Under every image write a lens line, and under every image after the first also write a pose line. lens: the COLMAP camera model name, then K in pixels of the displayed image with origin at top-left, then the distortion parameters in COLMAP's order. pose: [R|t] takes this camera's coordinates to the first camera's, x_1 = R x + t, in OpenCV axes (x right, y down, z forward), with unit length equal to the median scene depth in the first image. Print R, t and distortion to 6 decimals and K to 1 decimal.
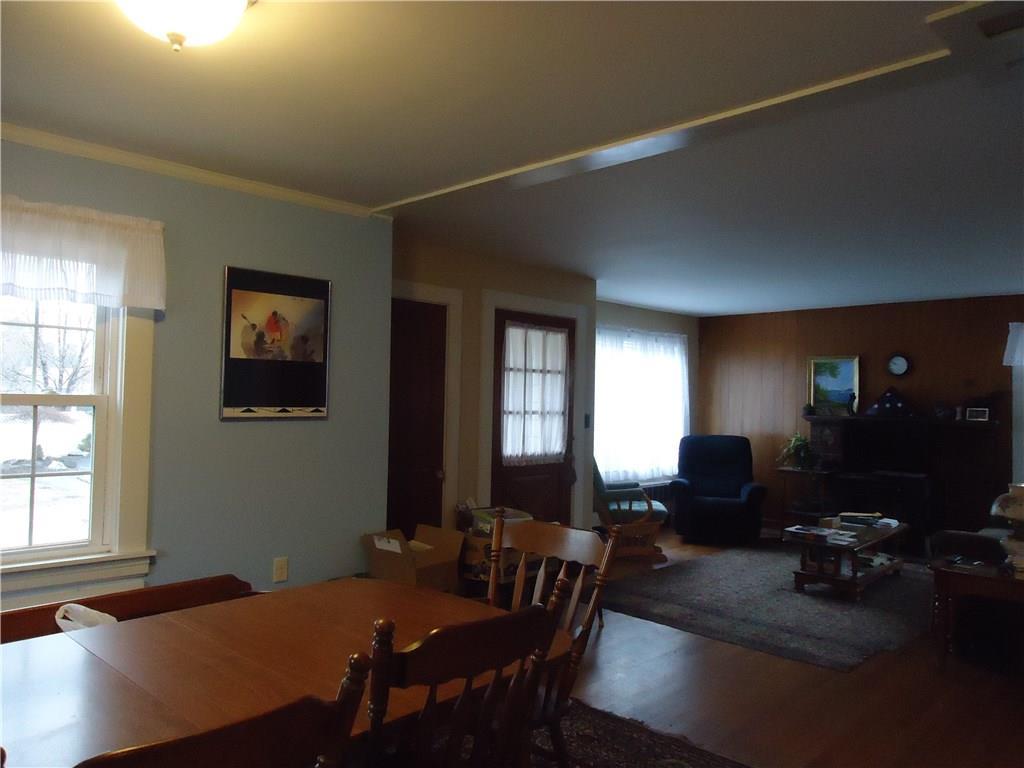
lens RADIAL K [[741.0, 0, 512.0], [0, 741.0, 384.0], [0, 0, 1]] dist [-0.004735, -0.003186]
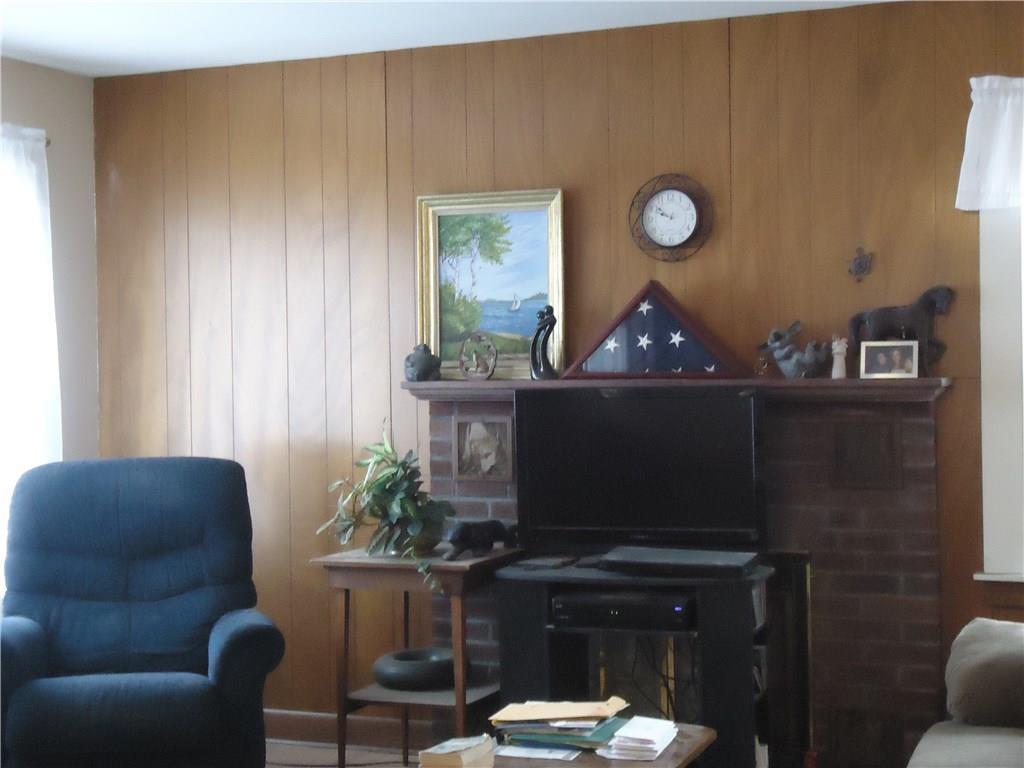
lens RADIAL K [[1654.7, 0, 512.0], [0, 1654.7, 384.0], [0, 0, 1]] dist [0.135734, 0.015808]
pose [[0.931988, -0.036632, 0.360634, 0.219093], [0.024379, 0.998962, 0.038470, 0.020561], [-0.361669, -0.027062, 0.931914, 0.394033]]
